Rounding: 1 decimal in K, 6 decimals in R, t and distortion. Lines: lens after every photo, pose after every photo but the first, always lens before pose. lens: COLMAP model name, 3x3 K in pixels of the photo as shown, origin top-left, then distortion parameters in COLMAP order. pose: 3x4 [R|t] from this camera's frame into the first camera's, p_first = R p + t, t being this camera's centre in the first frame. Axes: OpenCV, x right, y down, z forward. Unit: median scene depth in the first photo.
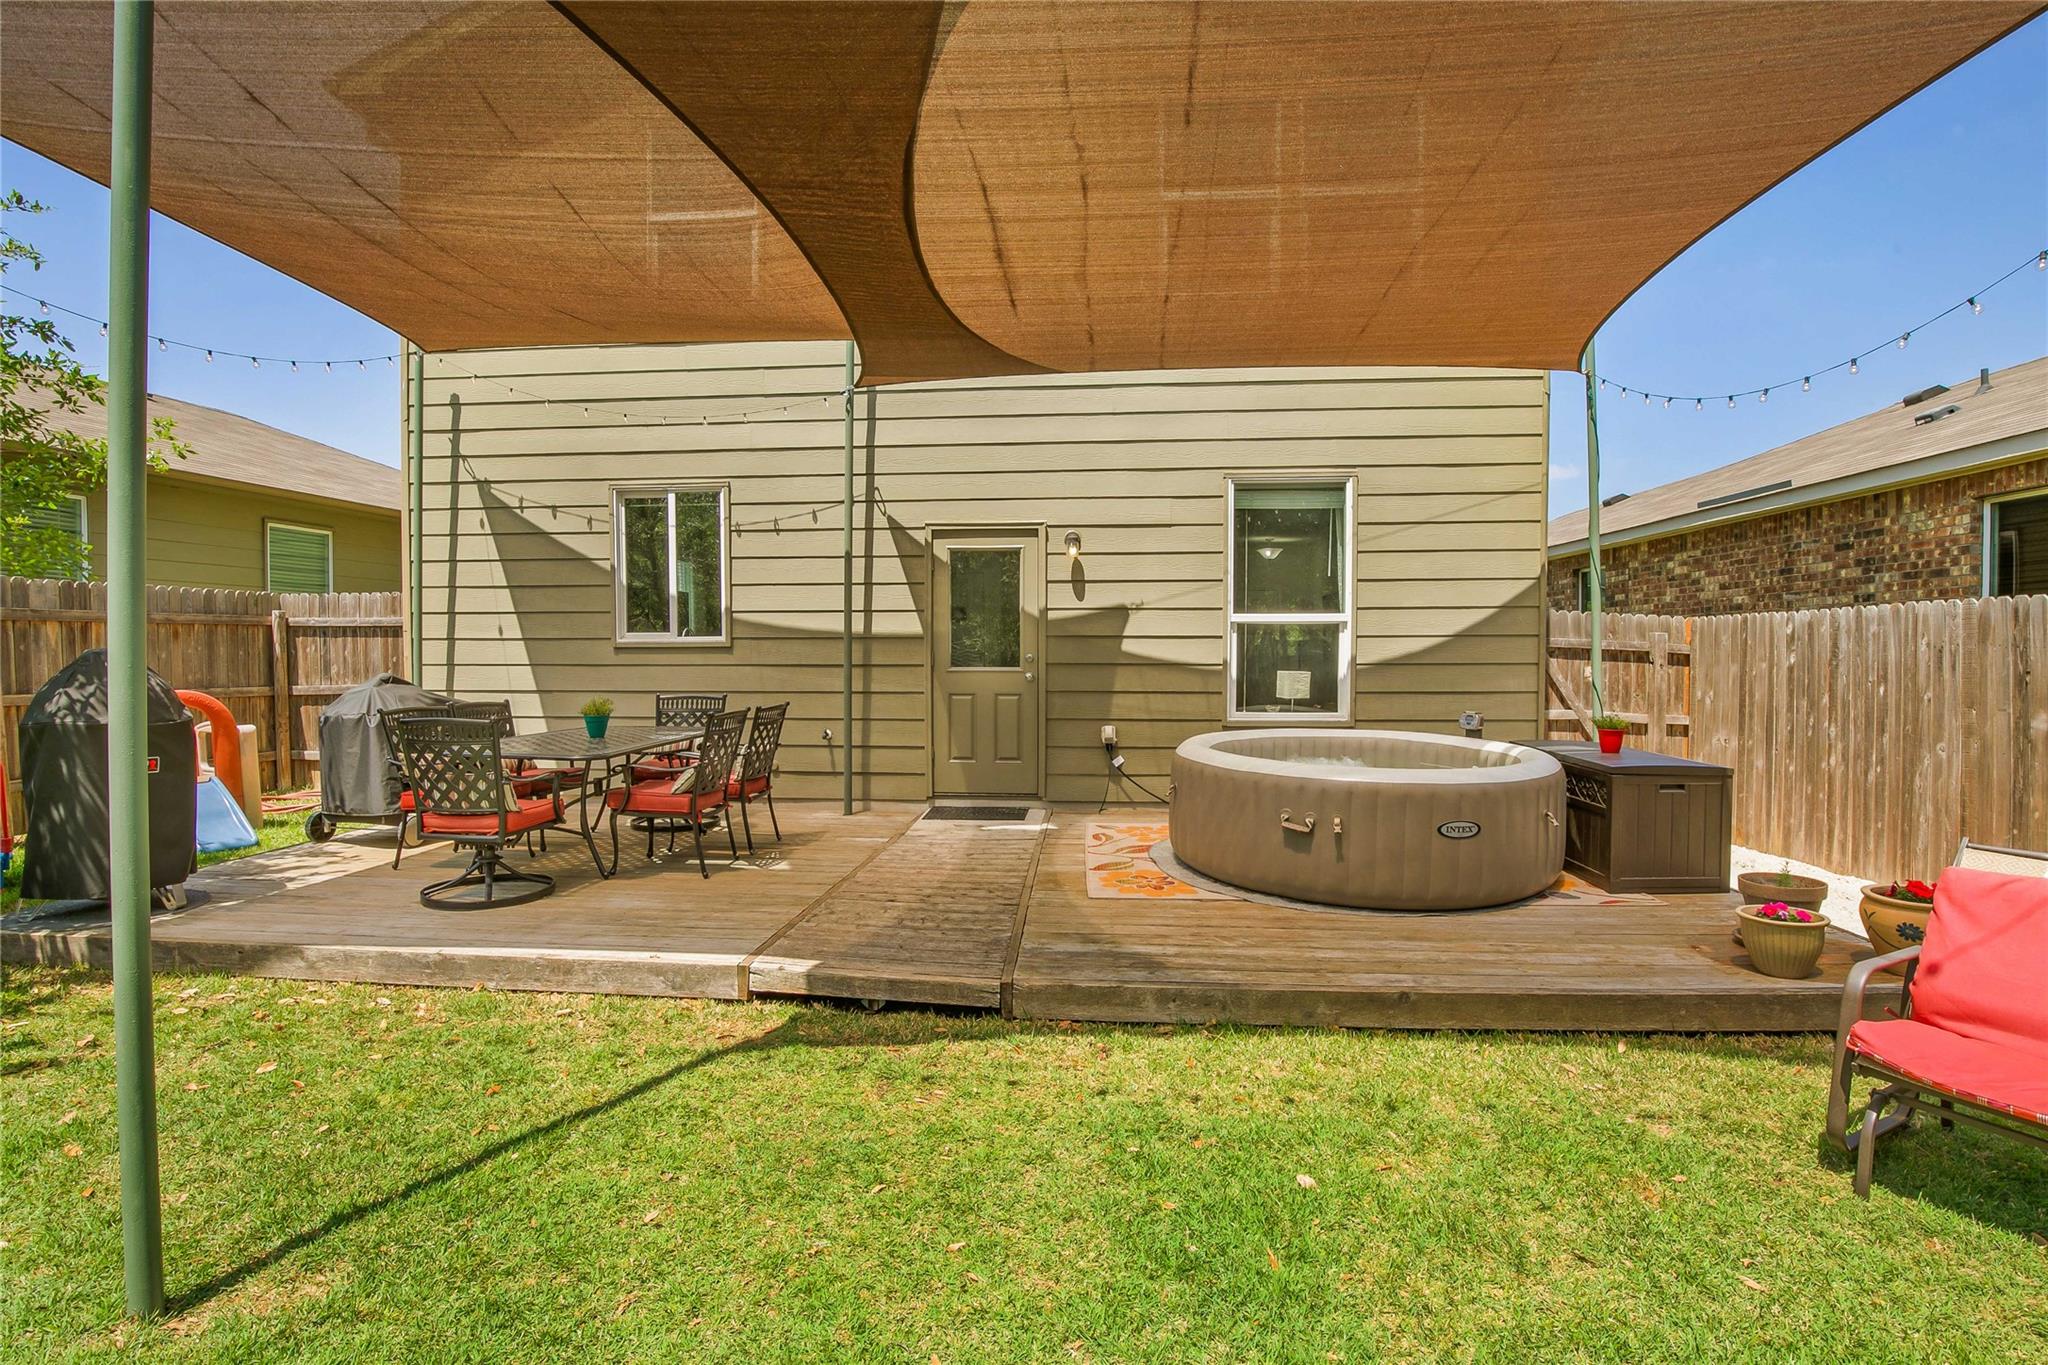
lens RADIAL K [[969.7, 0, 1032.3], [0, 969.7, 675.1], [0, 0, 1]] dist [-0.031710, 0.000955]
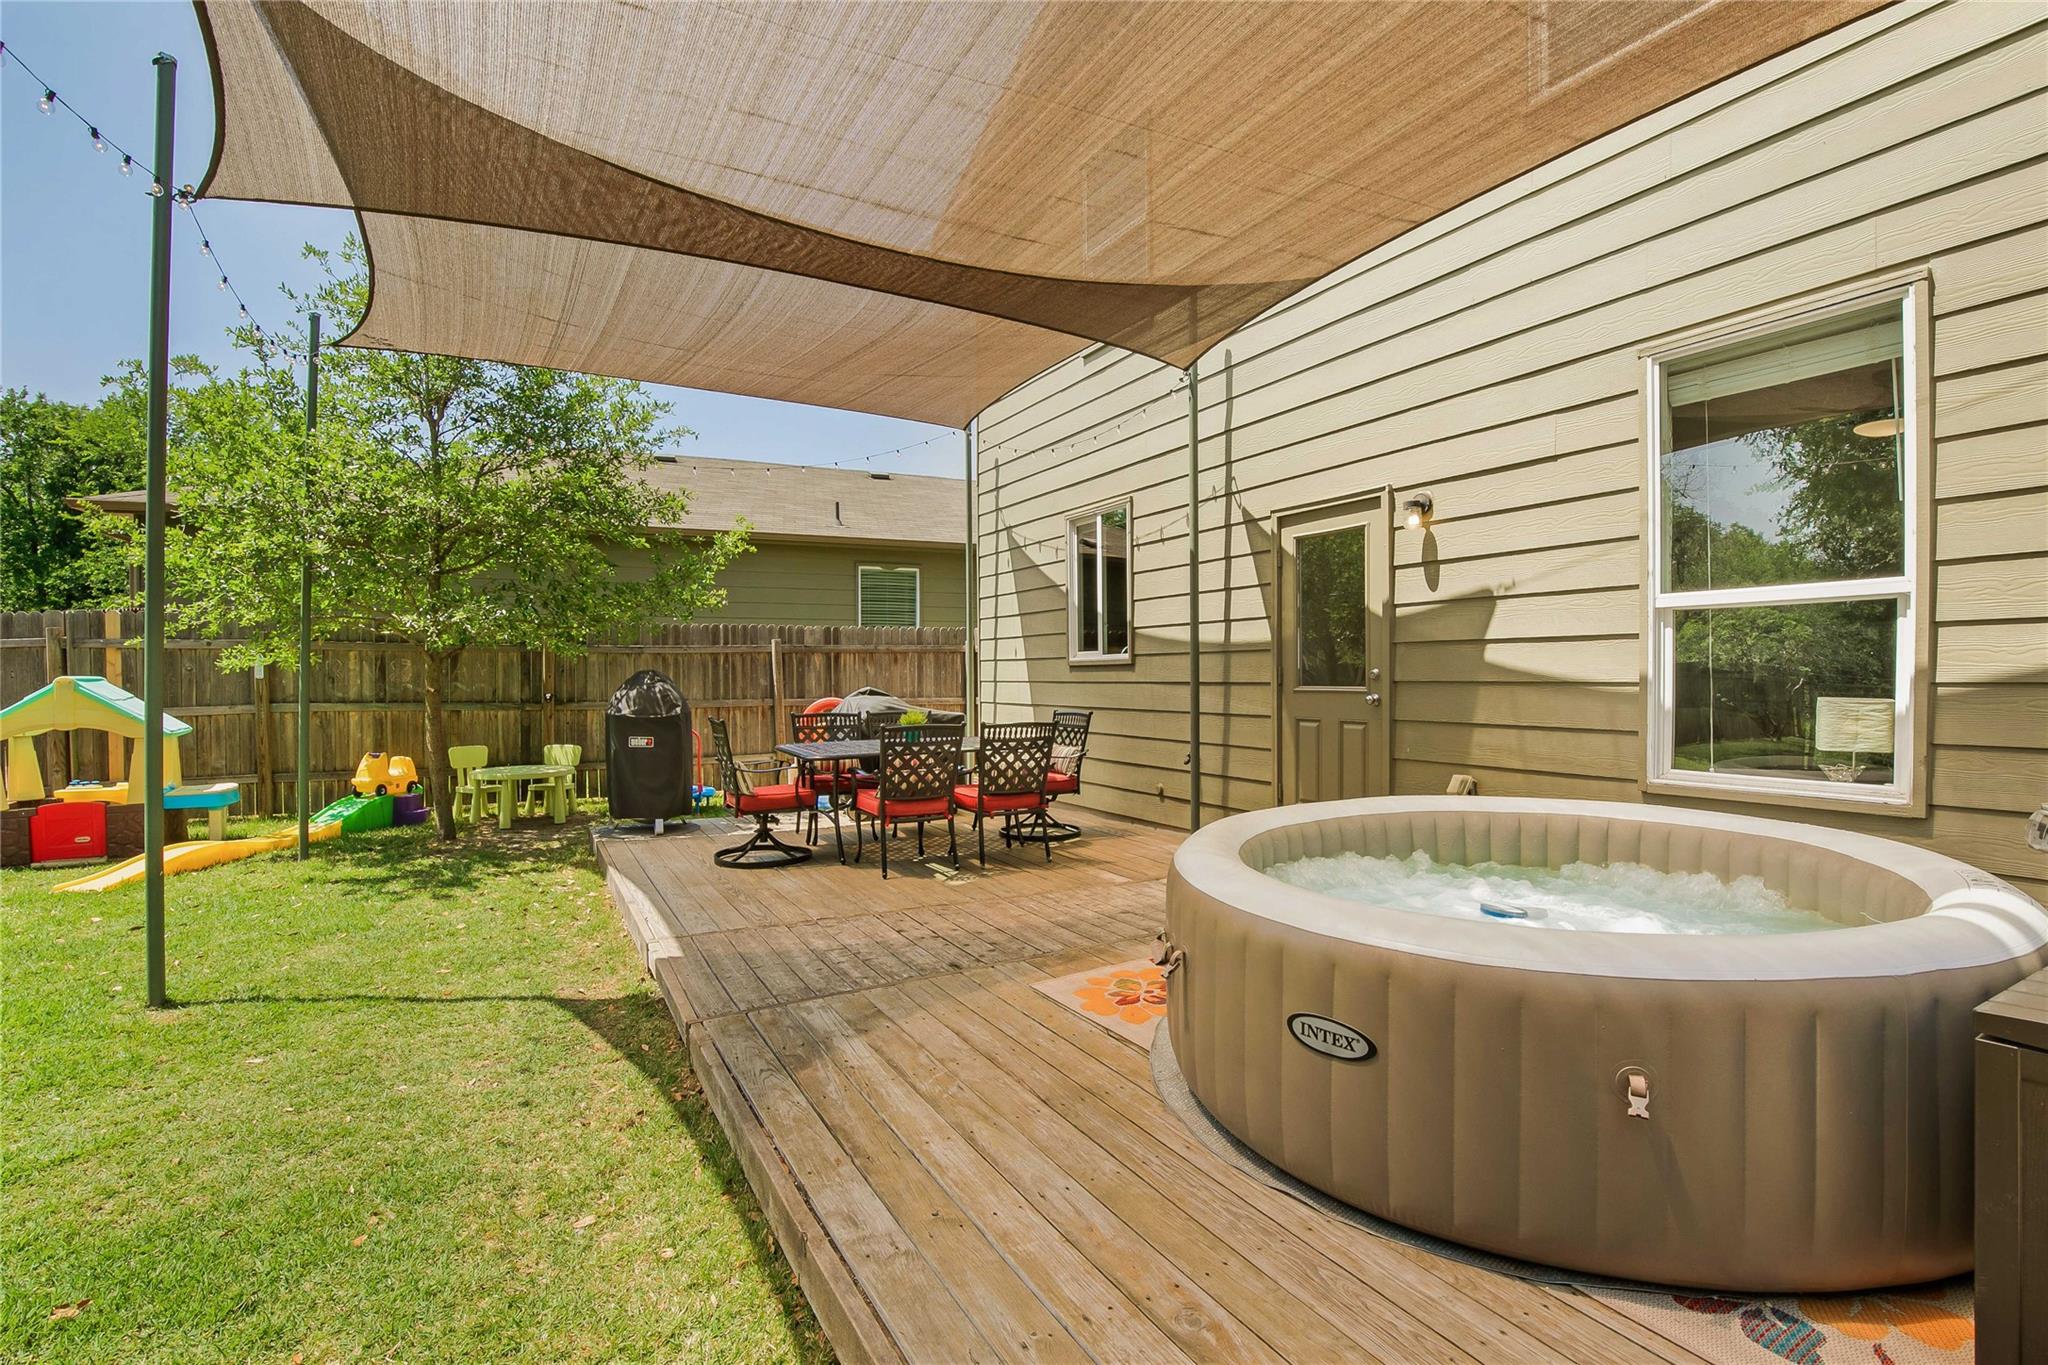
lens RADIAL K [[969.7, 0, 1036.3], [0, 969.7, 668.3], [0, 0, 1]] dist [-0.031710, 0.000955]
pose [[0.547698, -0.009483, -0.836622, 0.468086], [-0.014959, 0.999665, -0.021124, -0.002420], [0.836542, 0.024084, 0.547373, 0.388647]]
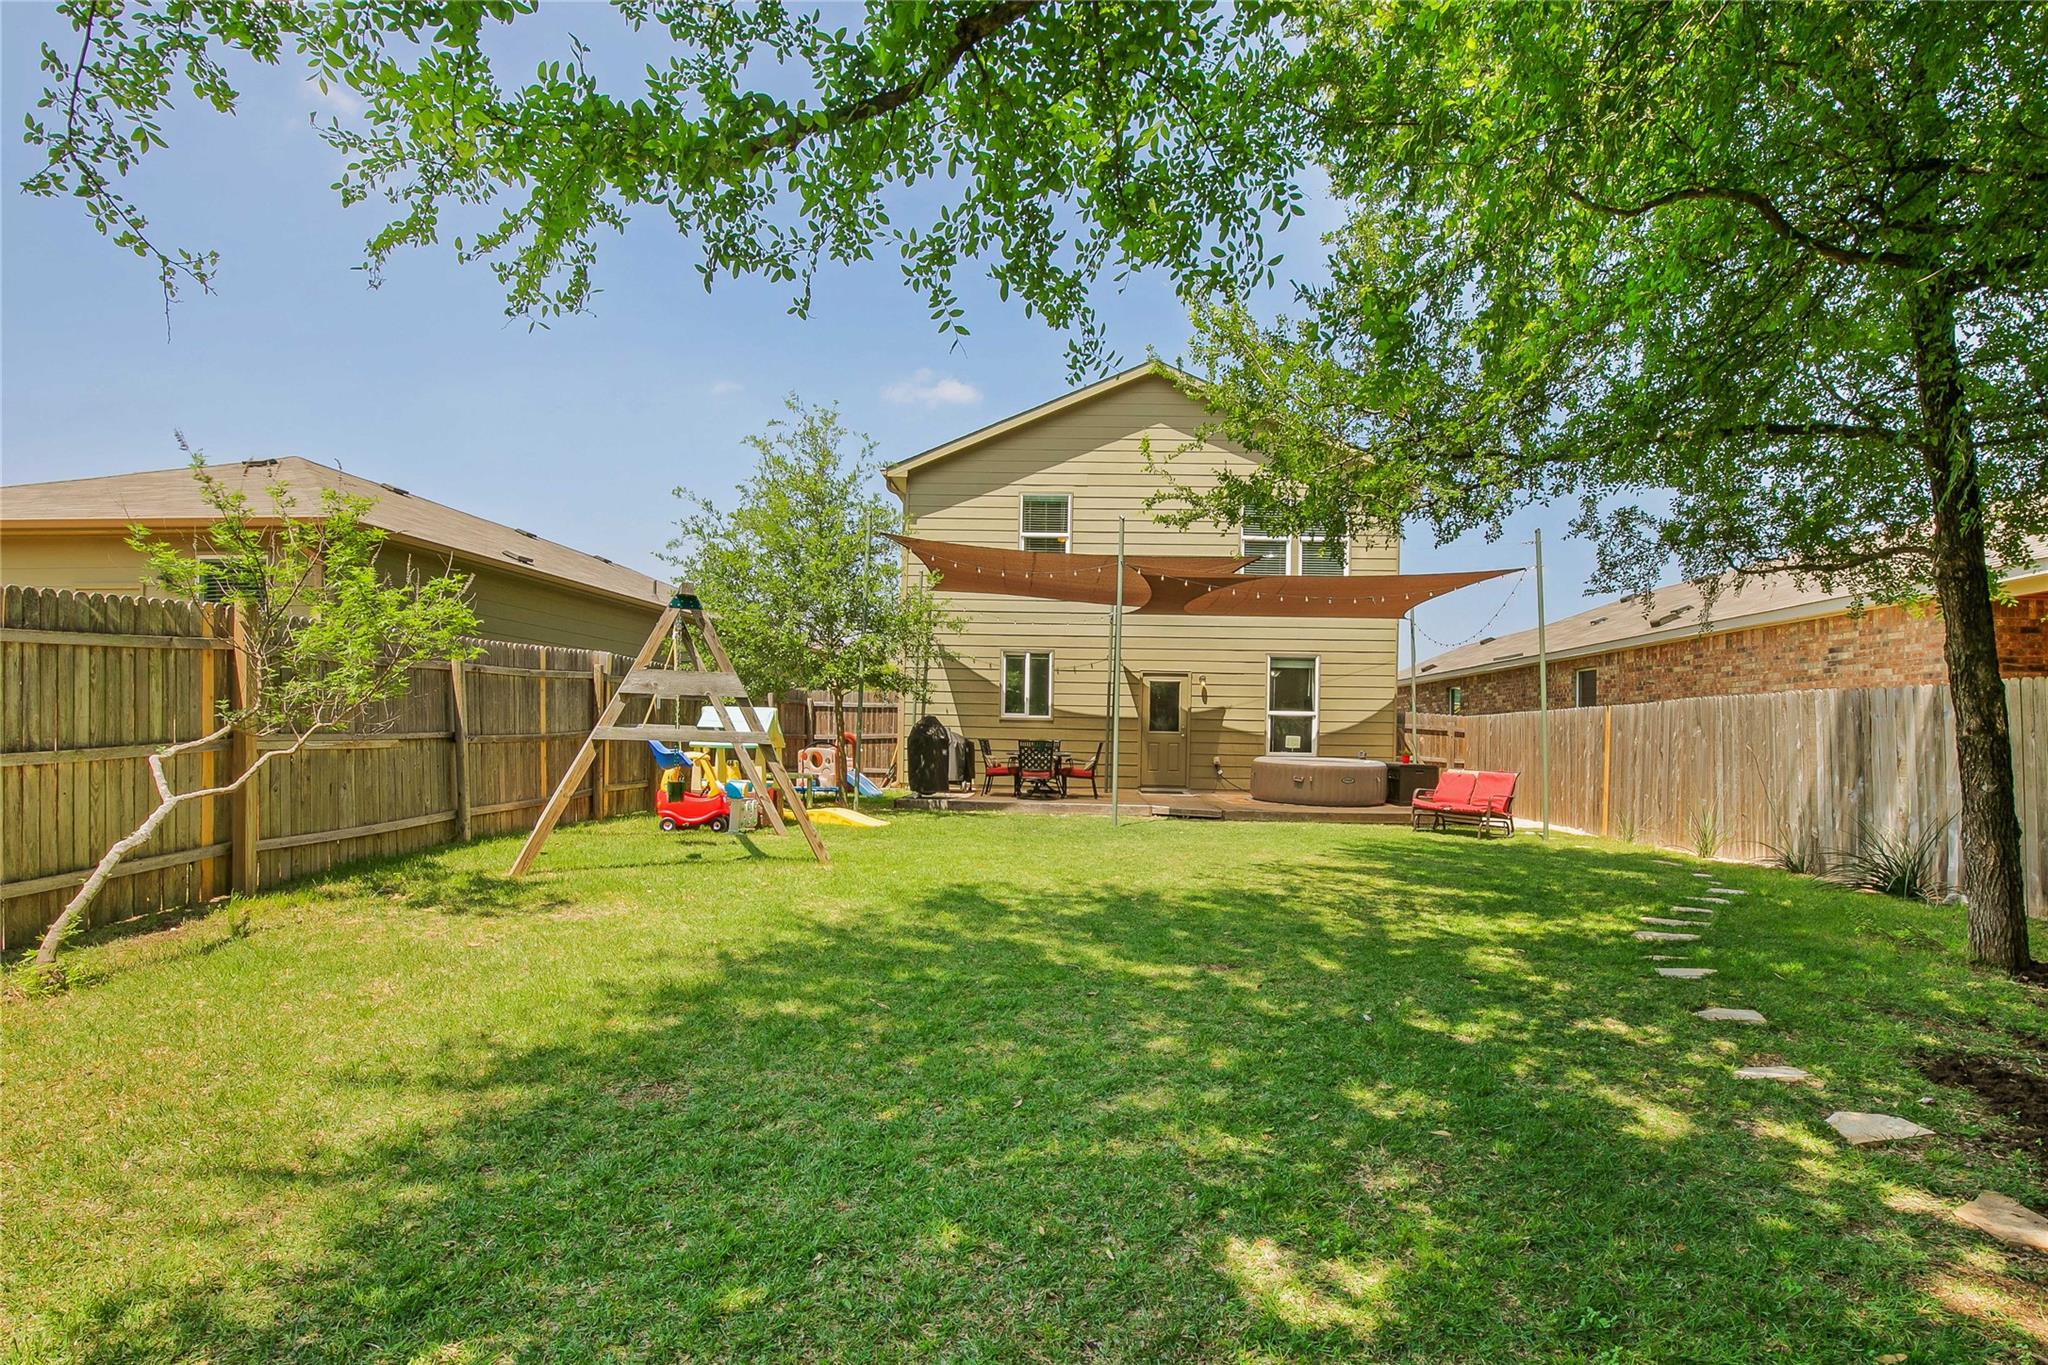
lens RADIAL K [[1038.5, 0, 1055.2], [0, 1038.5, 734.8], [0, 0, 1]] dist [-0.014701, -0.001484]
pose [[0.997980, 0.019267, 0.060543, -0.468471], [-0.017565, 0.999439, -0.028529, 0.076759], [-0.061059, 0.027408, 0.997758, -1.507694]]
